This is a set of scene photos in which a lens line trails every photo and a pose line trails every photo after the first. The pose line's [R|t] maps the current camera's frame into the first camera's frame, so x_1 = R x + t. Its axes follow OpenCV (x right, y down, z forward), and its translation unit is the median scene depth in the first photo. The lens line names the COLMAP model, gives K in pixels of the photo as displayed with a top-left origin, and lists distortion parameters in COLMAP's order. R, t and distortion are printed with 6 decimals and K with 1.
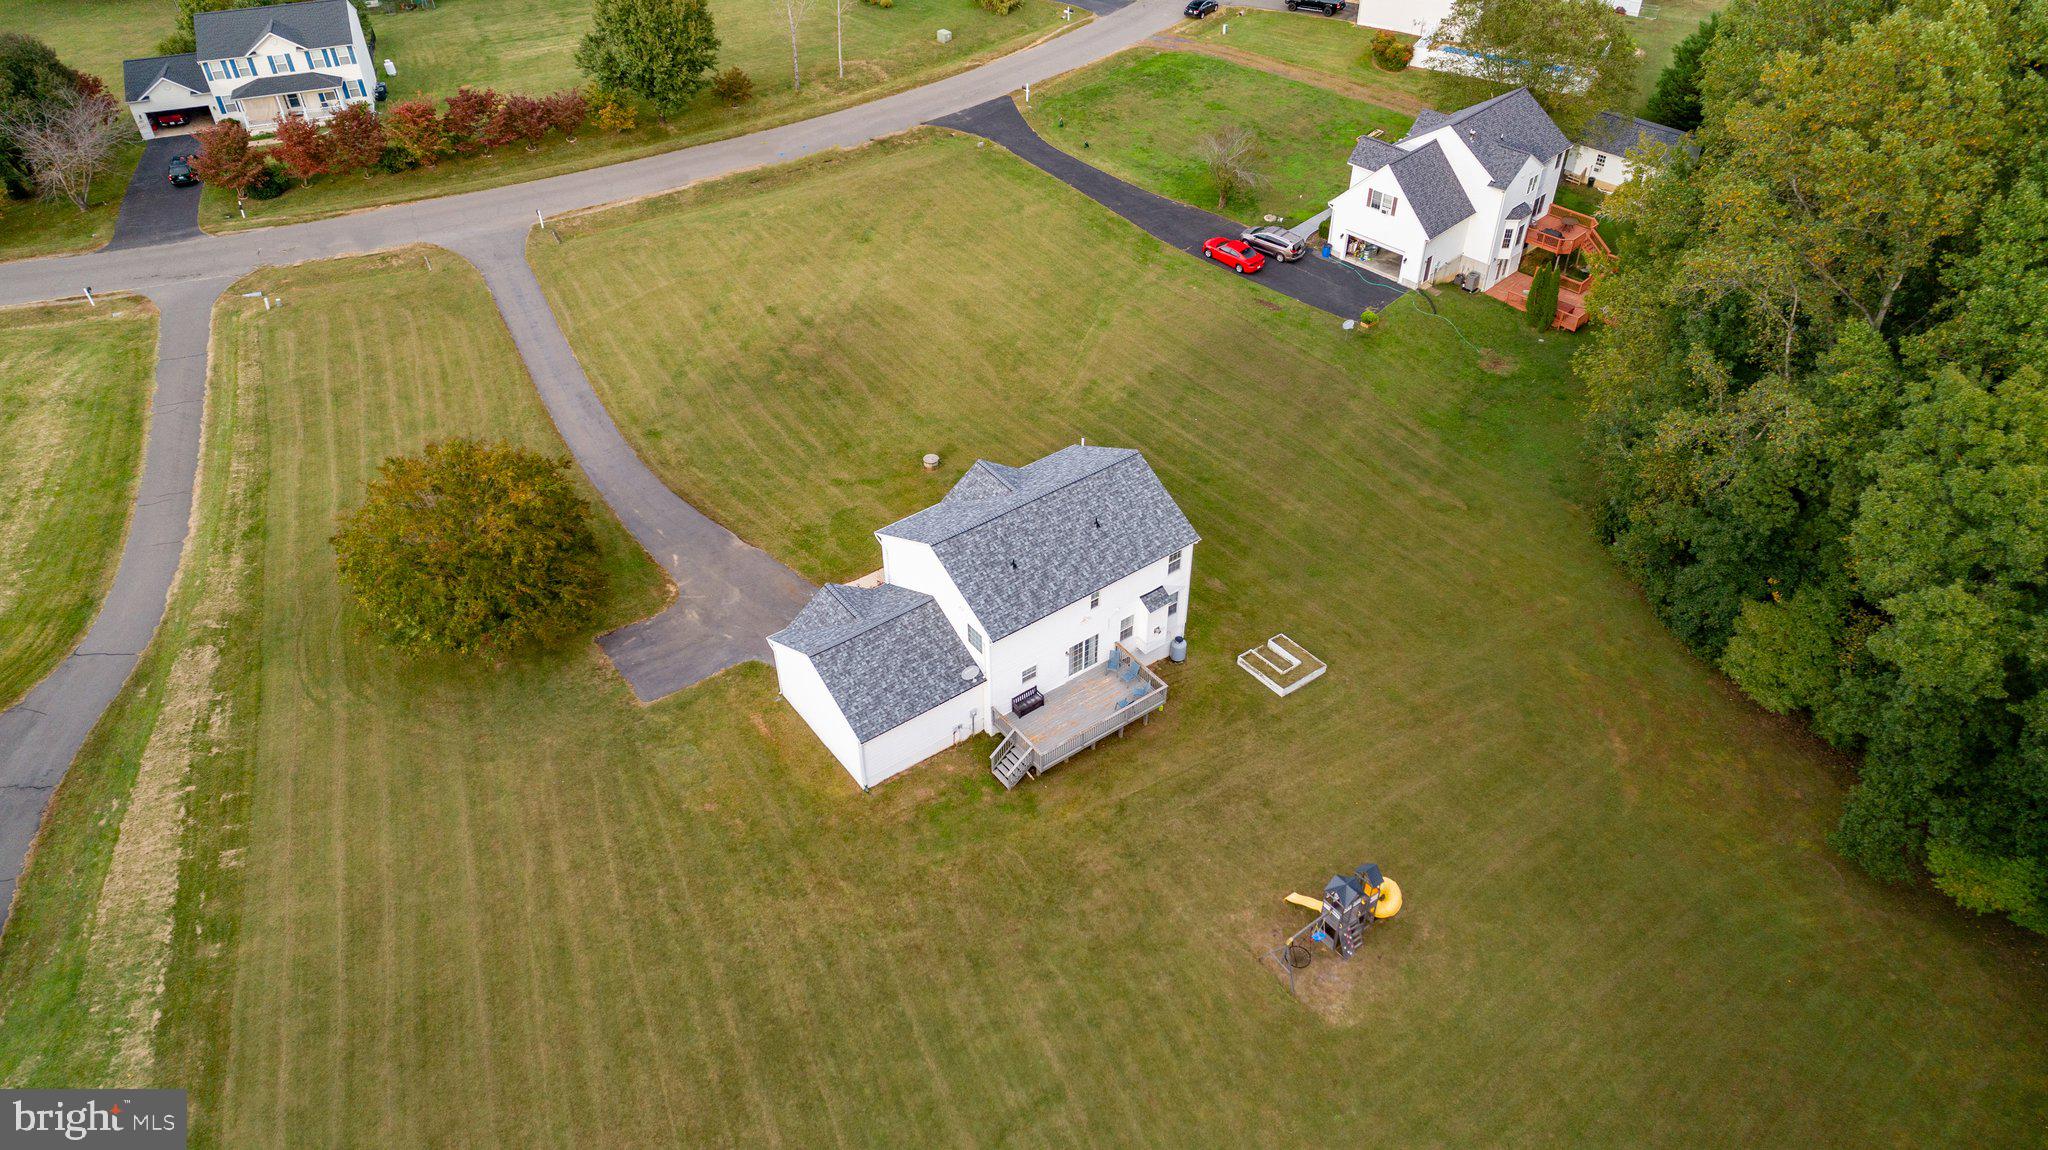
lens RADIAL K [[1381.1, 0, 1022.5], [0, 1381.1, 575.7], [0, 0, 1]] dist [-0.011300, 0.010358]
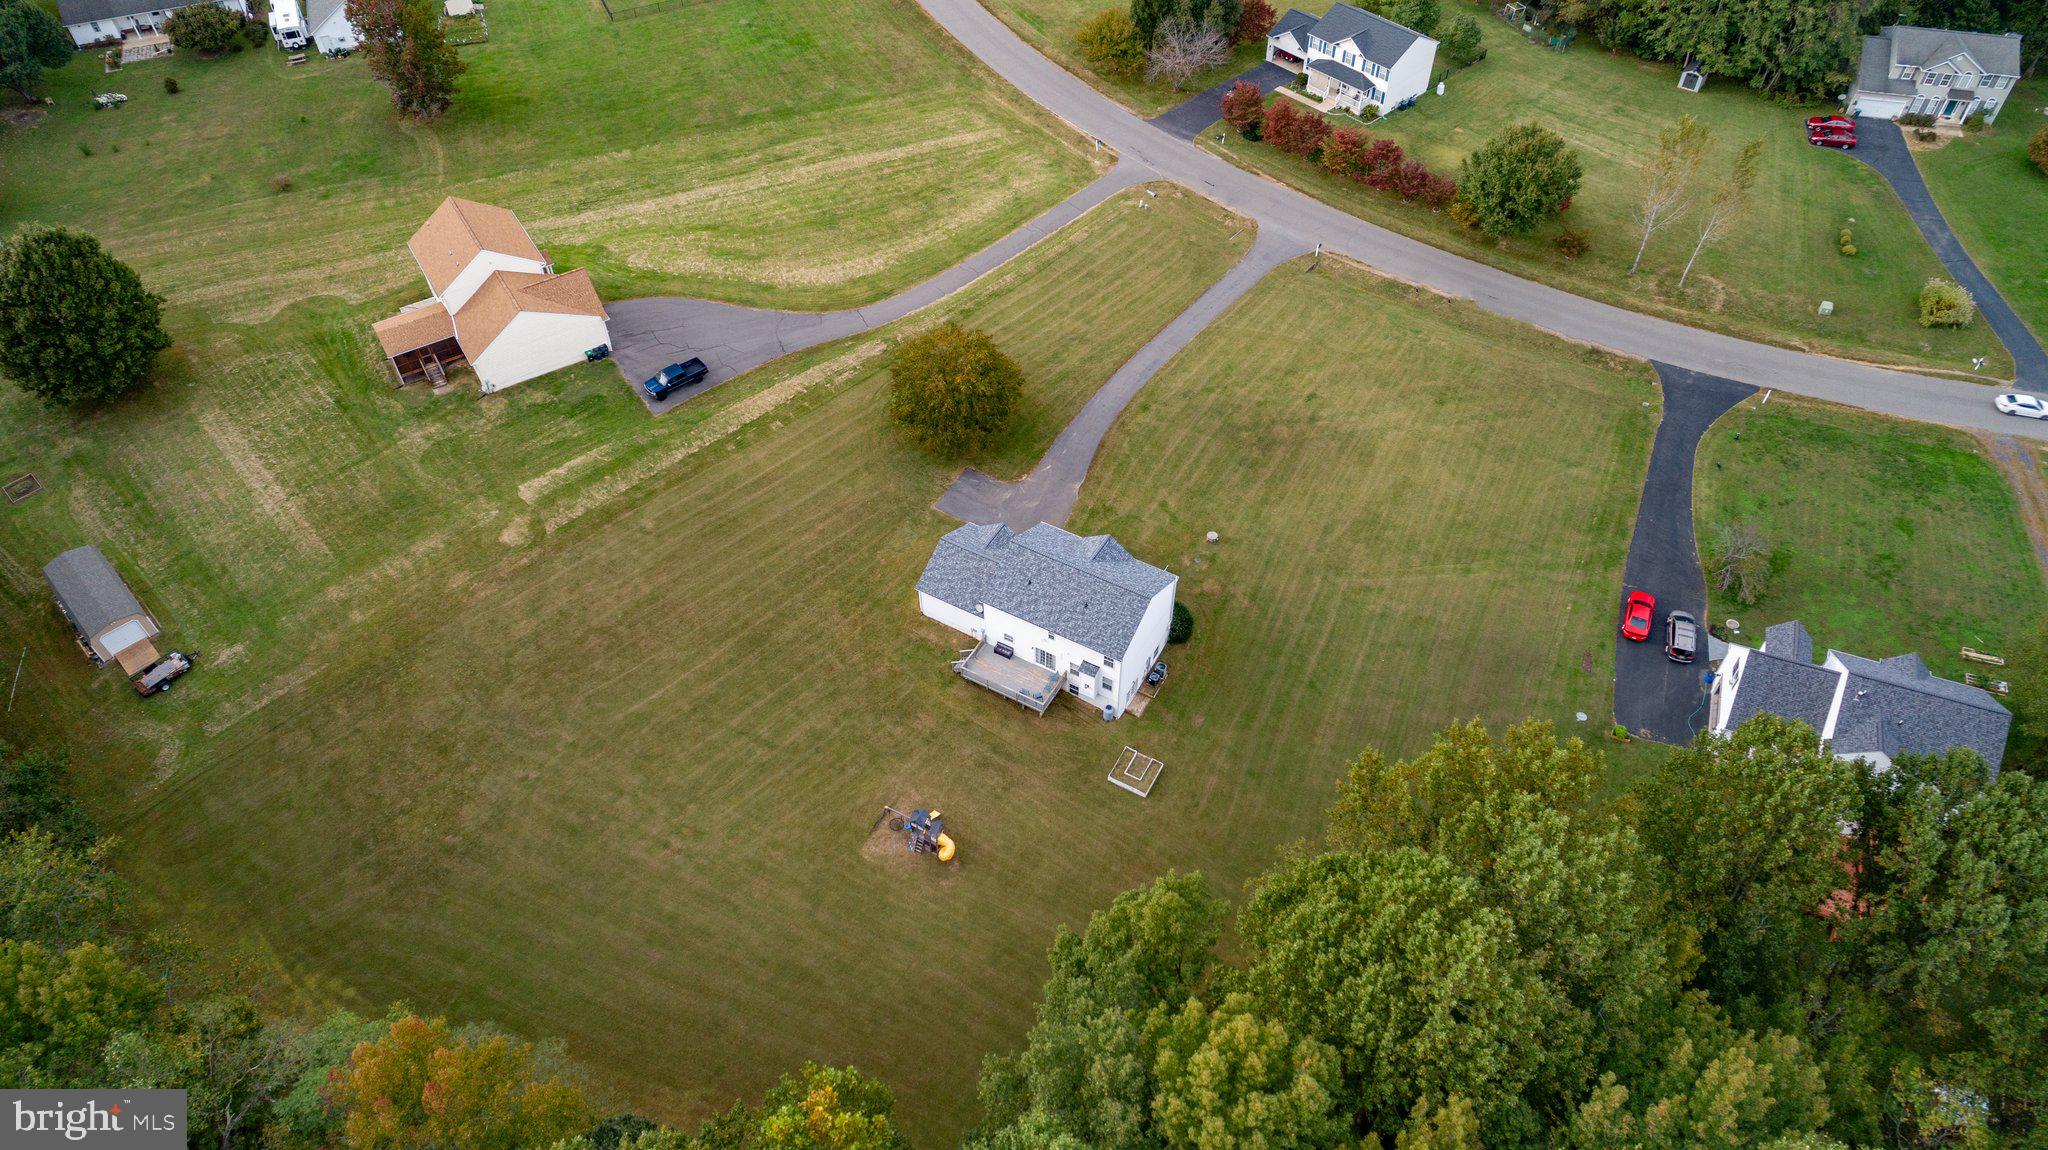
lens RADIAL K [[1381.1, 0, 1022.7], [0, 1381.1, 579.2], [0, 0, 1]] dist [-0.011300, 0.010358]
pose [[0.403670, 0.681329, -0.610607, 0.799286], [-0.586487, 0.704940, 0.398864, -0.533594], [0.702199, 0.197104, 0.684154, -0.128482]]
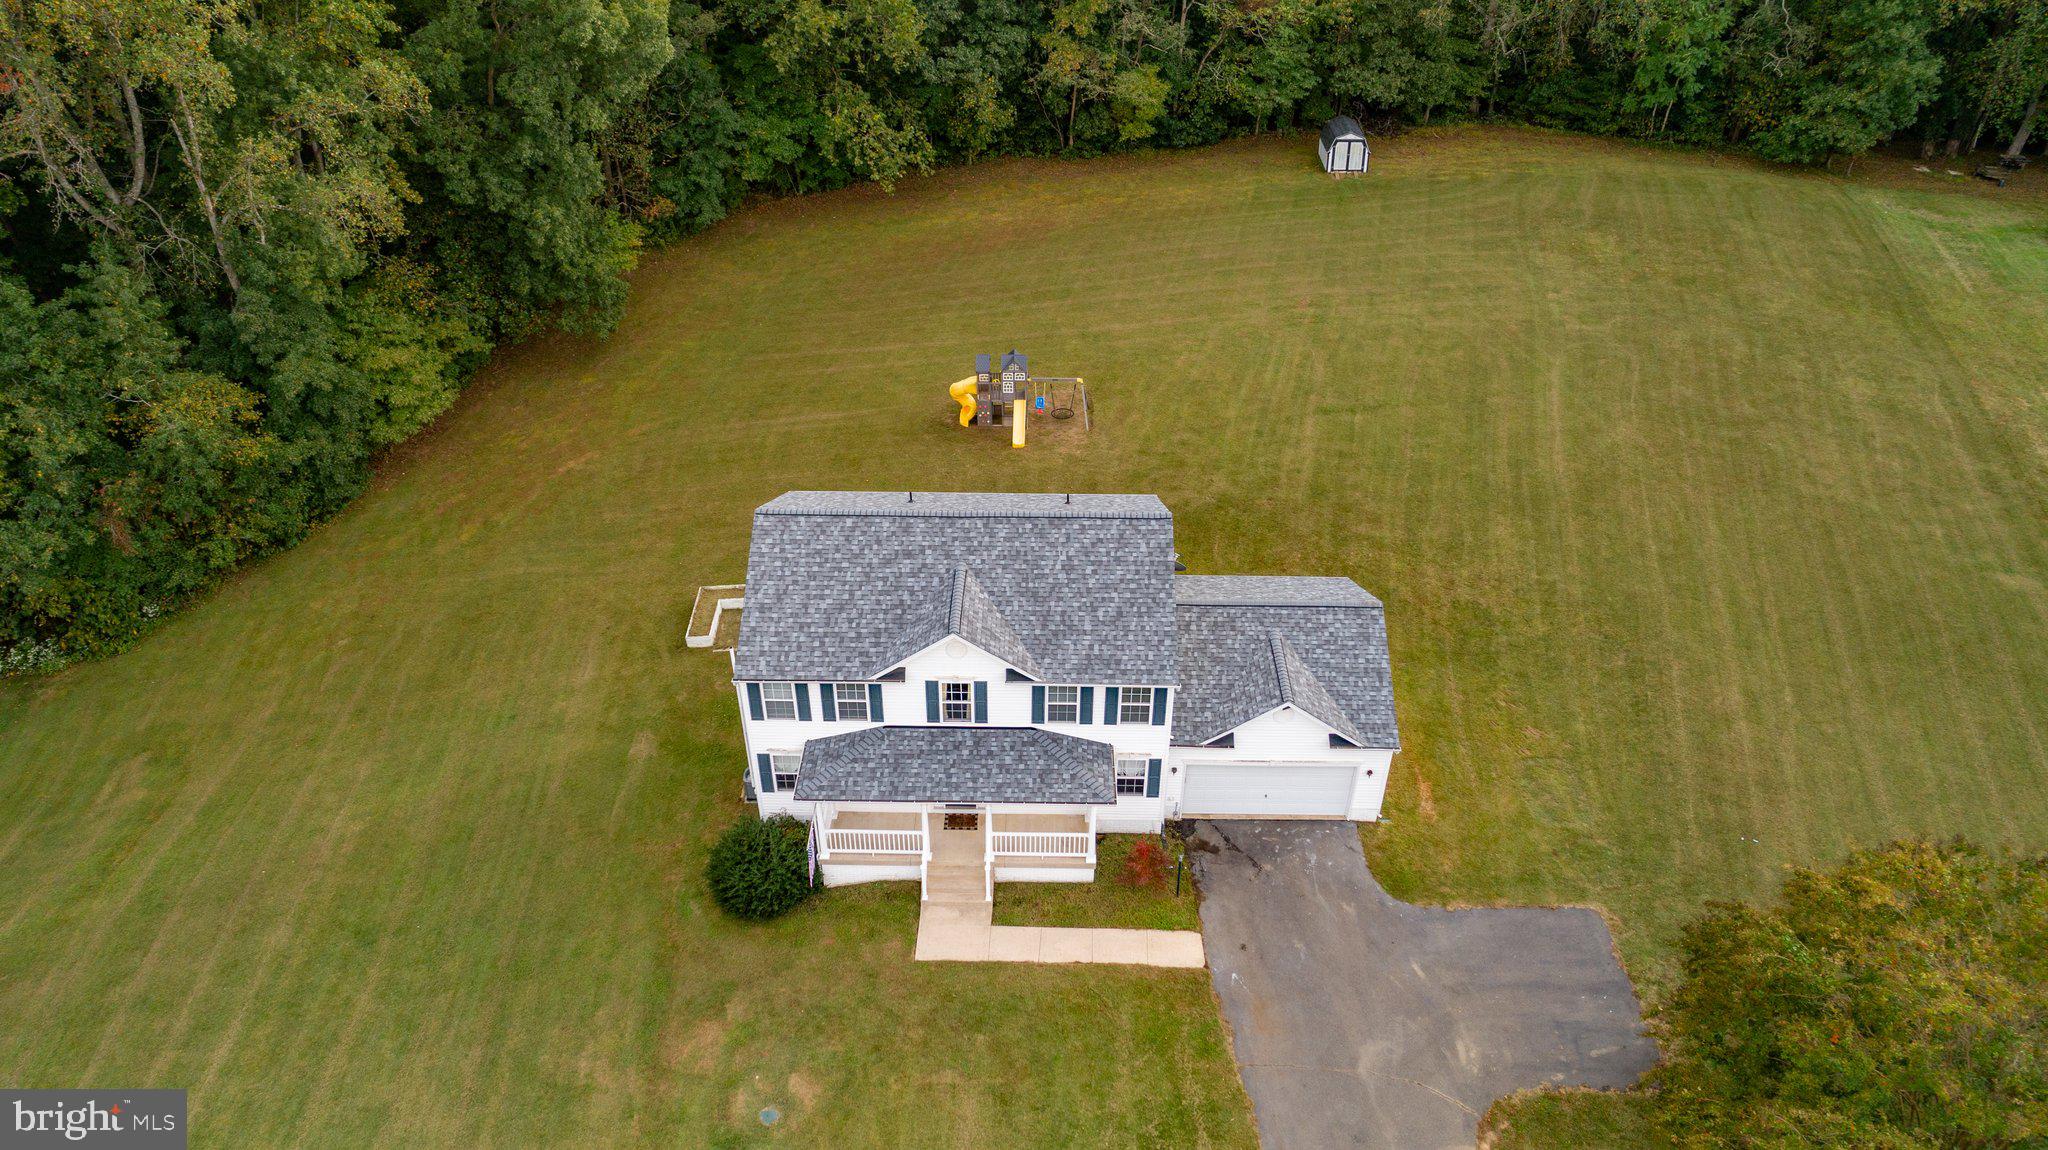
lens RADIAL K [[1381.1, 0, 1022.0], [0, 1381.1, 577.8], [0, 0, 1]] dist [-0.011300, 0.010358]
pose [[-0.794550, -0.348735, 0.497065, -0.268727], [0.394313, 0.326176, 0.859143, -0.465961], [-0.461744, 0.878632, -0.121652, 0.883335]]
